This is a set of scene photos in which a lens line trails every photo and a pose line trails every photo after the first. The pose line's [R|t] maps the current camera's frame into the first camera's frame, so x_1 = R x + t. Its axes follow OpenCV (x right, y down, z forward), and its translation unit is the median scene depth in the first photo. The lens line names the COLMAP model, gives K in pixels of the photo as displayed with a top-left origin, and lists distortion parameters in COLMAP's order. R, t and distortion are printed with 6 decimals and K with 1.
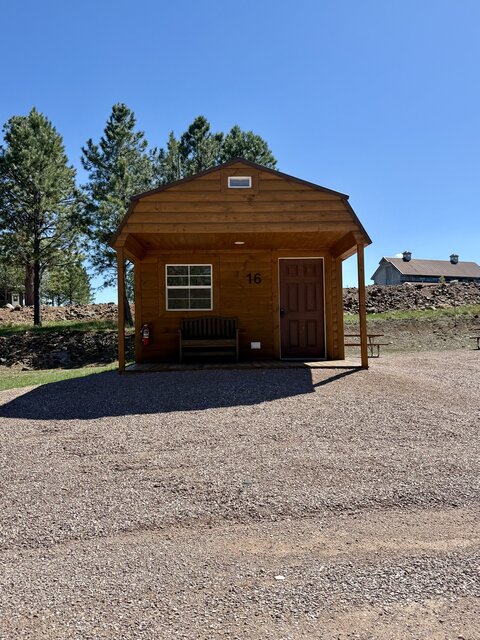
lens RADIAL K [[511.2, 0, 242.0], [0, 511.2, 317.6], [0, 0, 1]] dist [0.074069, 0.005792]
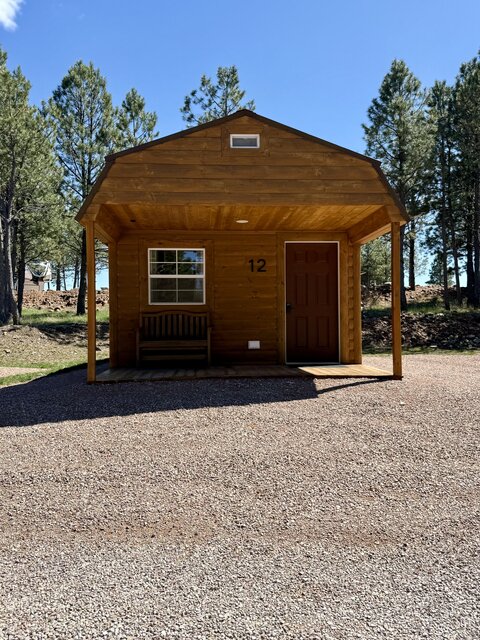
lens RADIAL K [[511.2, 0, 242.8], [0, 511.2, 324.7], [0, 0, 1]] dist [0.074069, 0.005792]
pose [[0.998778, 0.001539, 0.049389, -0.038395], [-0.003017, 0.999549, 0.029880, -0.006554], [-0.049321, -0.029992, 0.998333, 0.172070]]
